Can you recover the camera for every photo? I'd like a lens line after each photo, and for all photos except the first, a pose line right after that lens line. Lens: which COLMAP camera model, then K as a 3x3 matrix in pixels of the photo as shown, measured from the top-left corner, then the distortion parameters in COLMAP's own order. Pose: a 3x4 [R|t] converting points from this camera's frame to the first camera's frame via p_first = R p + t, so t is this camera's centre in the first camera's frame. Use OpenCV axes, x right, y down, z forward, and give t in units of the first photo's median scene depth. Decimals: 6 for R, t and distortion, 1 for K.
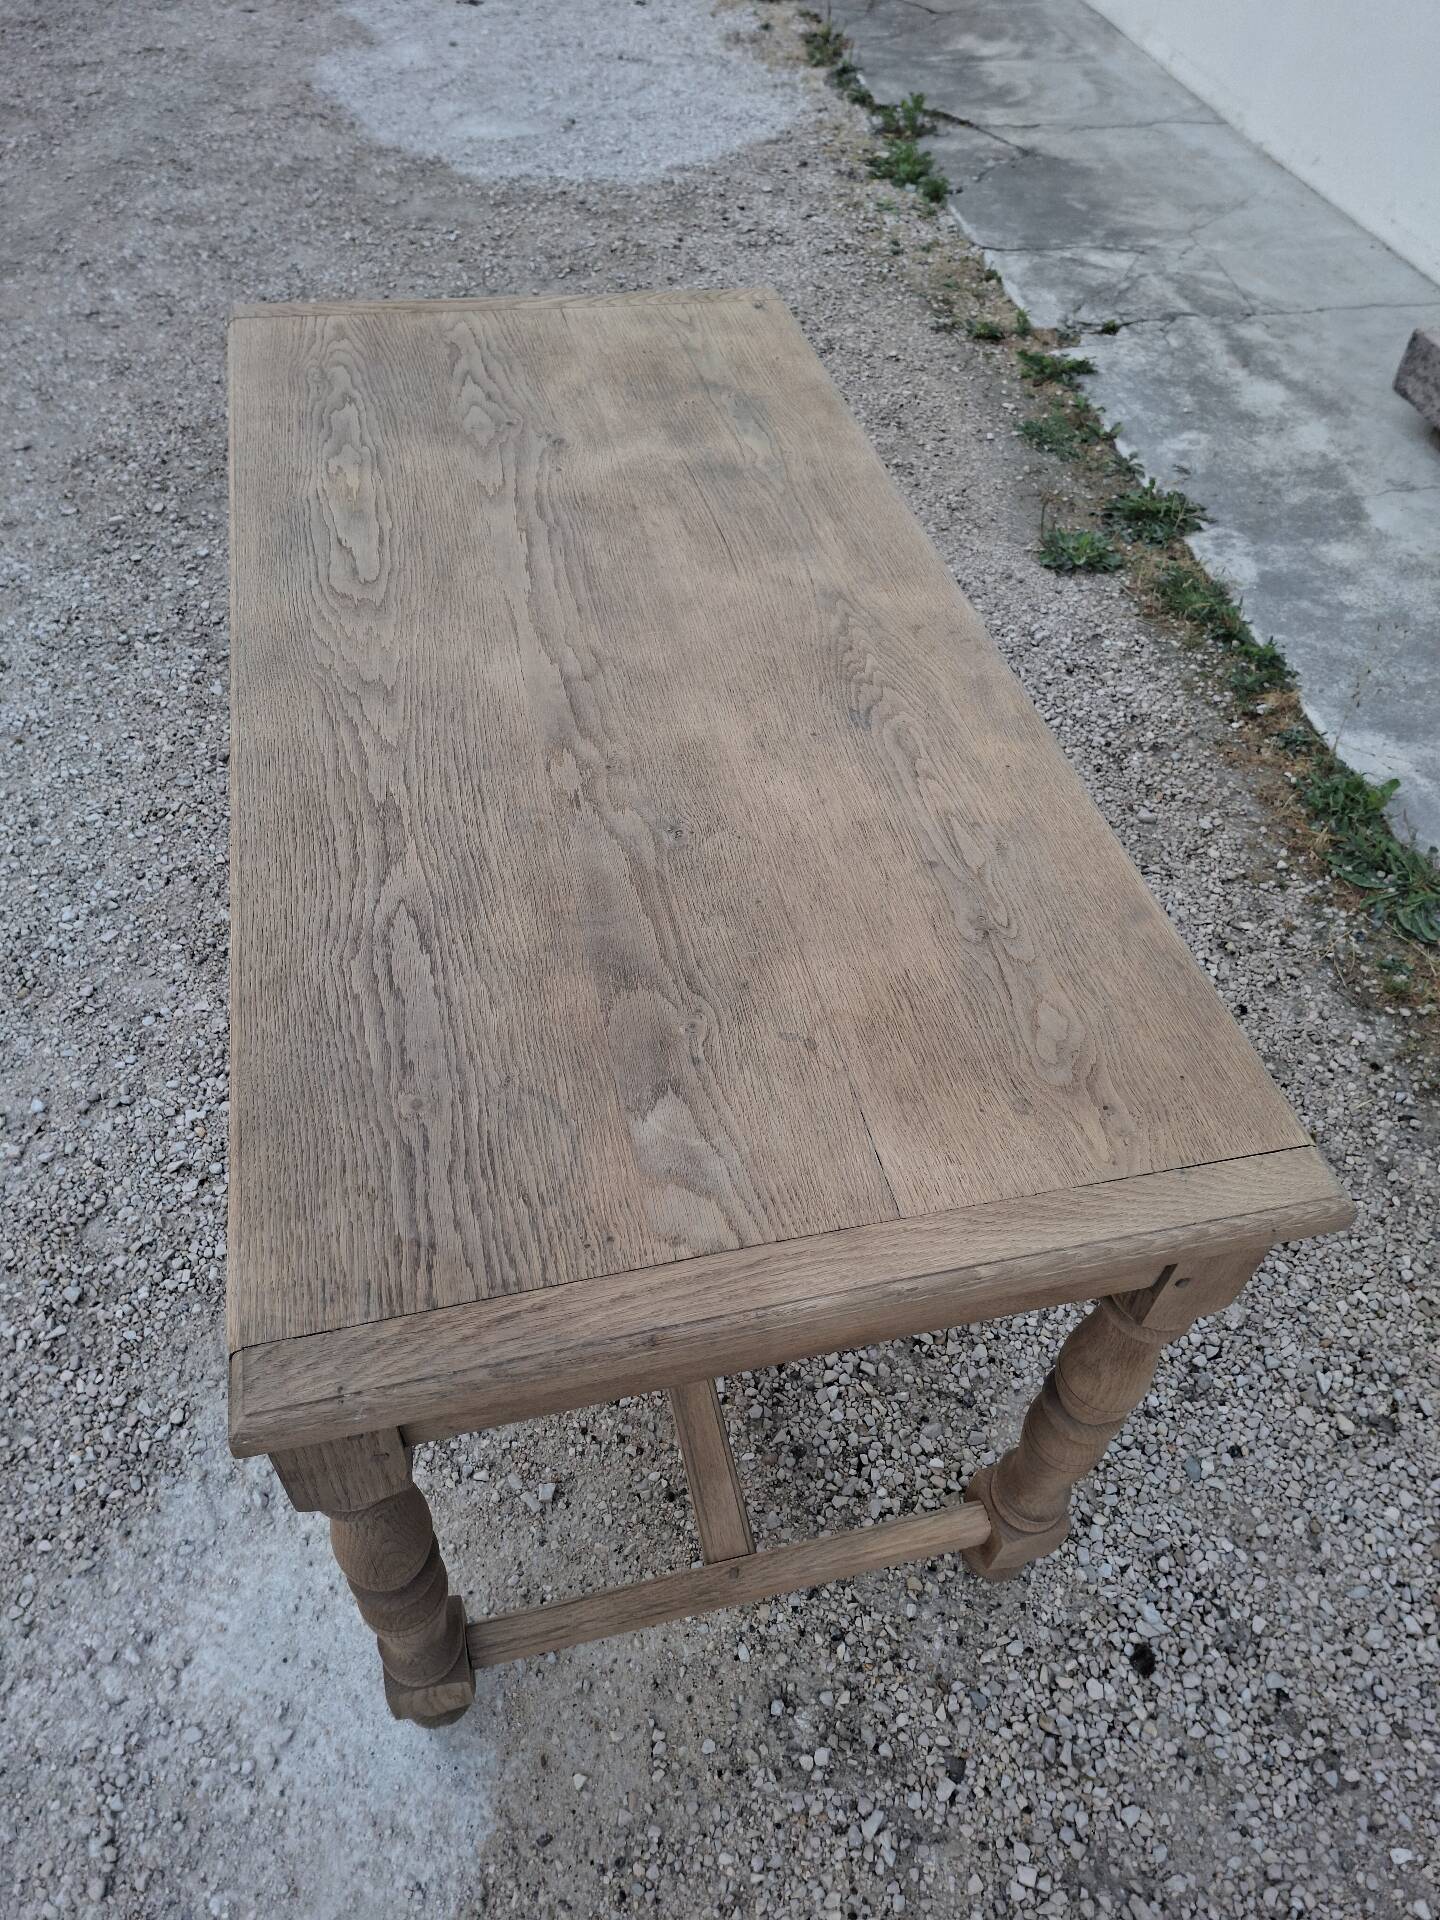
lens RADIAL K [[1328.5, 0, 723.9], [0, 1328.5, 953.3], [0, 0, 1]] dist [0.065965, -0.061293]
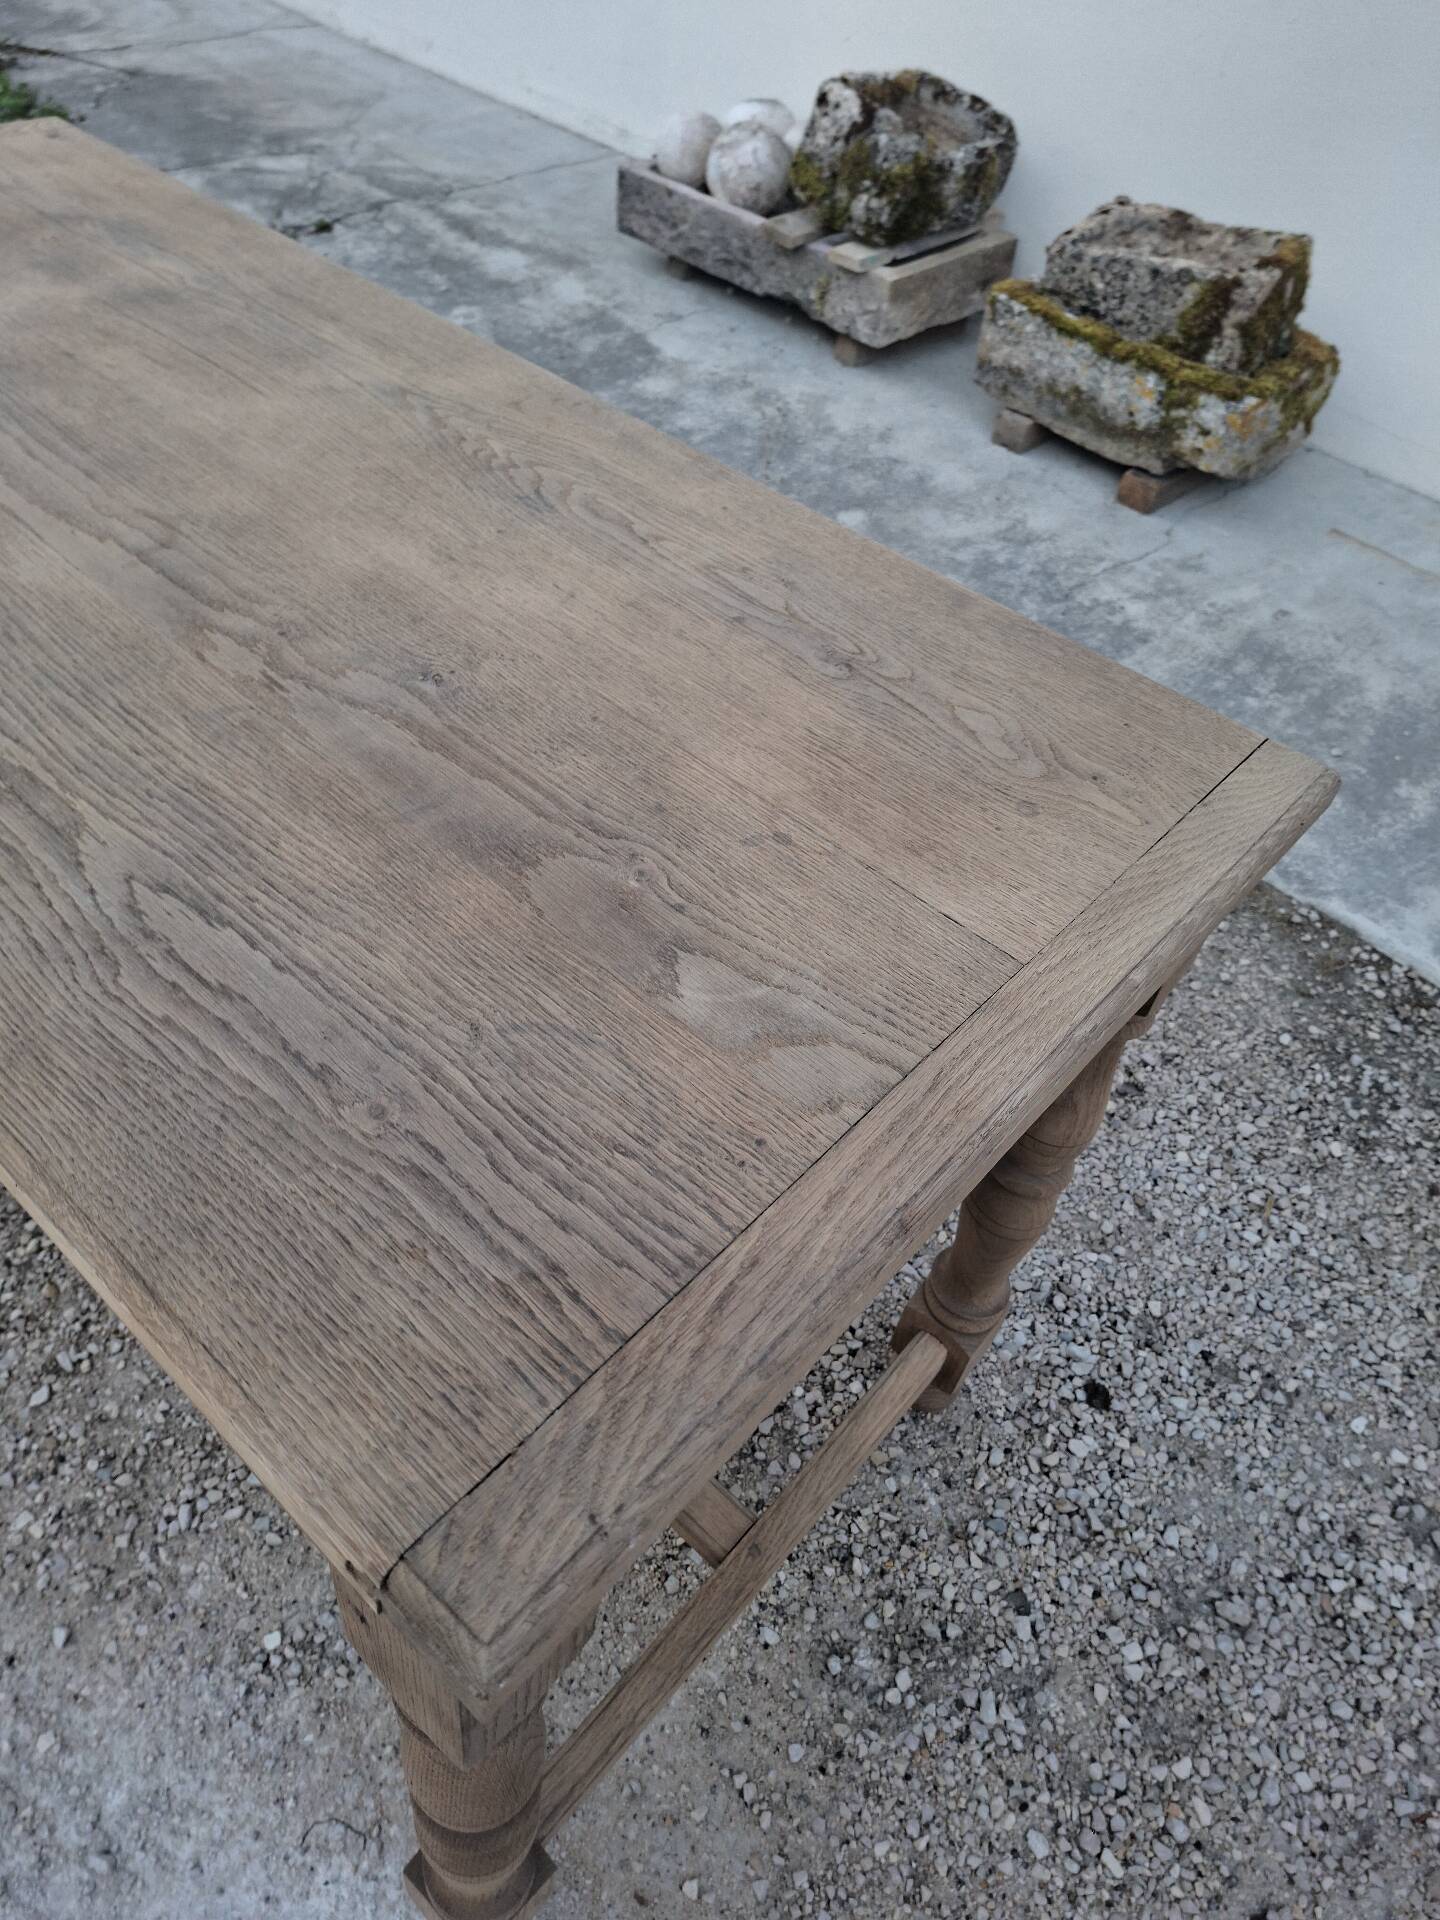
lens RADIAL K [[1328.5, 0, 703.4], [0, 1328.5, 955.2], [0, 0, 1]] dist [0.065965, -0.061293]
pose [[0.822194, -0.386057, 0.418279, -0.204899], [0.381829, 0.919054, 0.097709, 0.024483], [-0.422142, 0.079375, 0.903048, 0.210484]]
